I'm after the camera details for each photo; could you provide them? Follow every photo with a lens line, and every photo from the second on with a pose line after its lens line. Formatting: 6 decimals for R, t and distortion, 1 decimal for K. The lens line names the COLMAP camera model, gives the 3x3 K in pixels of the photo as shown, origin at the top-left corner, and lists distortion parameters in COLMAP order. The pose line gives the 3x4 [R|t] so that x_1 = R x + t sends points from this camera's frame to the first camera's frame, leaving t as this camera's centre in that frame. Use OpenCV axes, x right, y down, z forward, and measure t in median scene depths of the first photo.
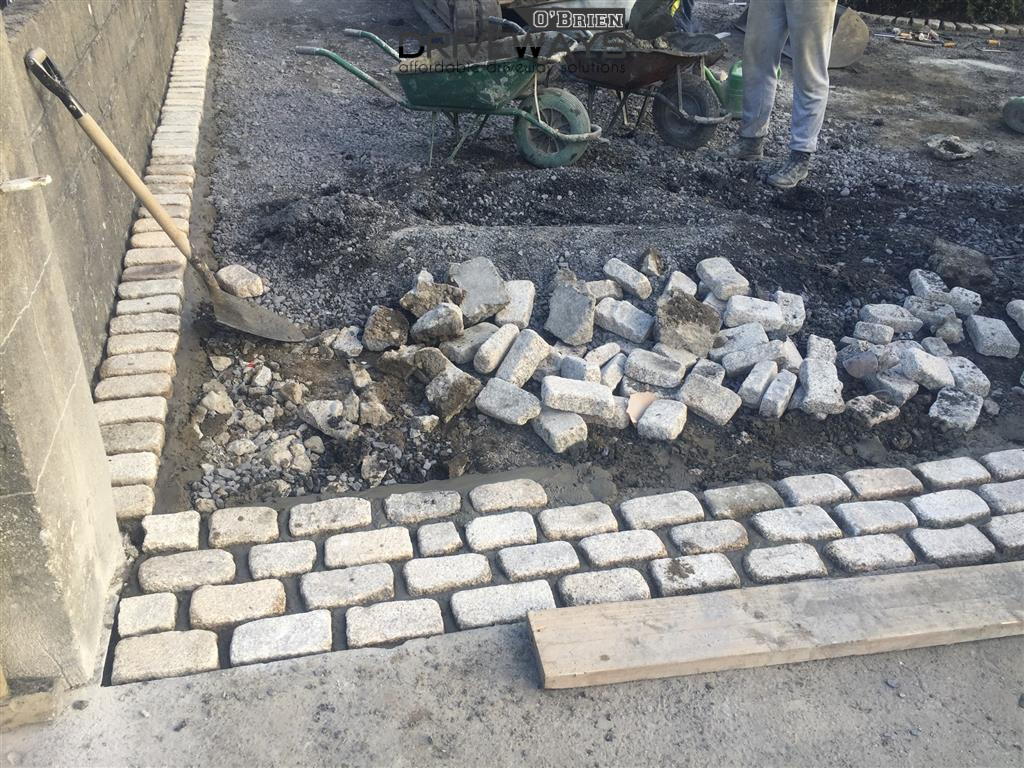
lens RADIAL K [[905.9, 0, 512.0], [0, 905.9, 384.0], [0, 0, 1]] dist [0.077364, -0.104221]
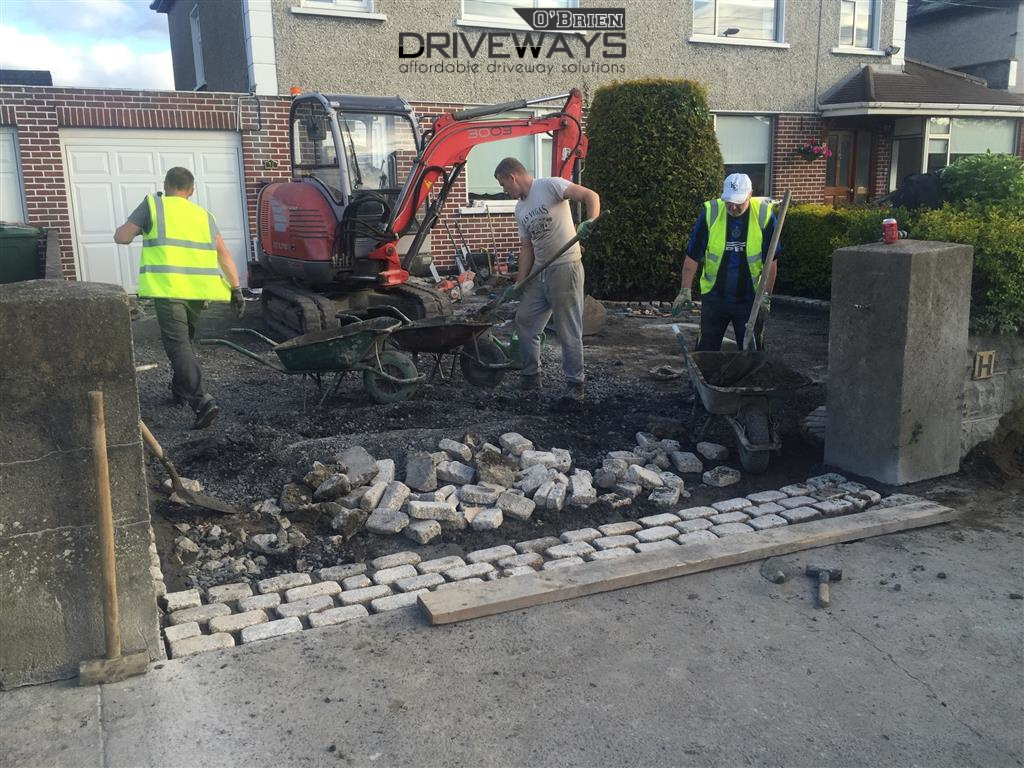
lens RADIAL K [[905.9, 0, 512.0], [0, 905.9, 384.0], [0, 0, 1]] dist [0.077364, -0.104221]
pose [[0.976527, -0.091959, 0.194780, -0.073009], [0.150395, 0.938453, -0.310945, 0.298177], [-0.154197, 0.332940, 0.930255, -0.515154]]
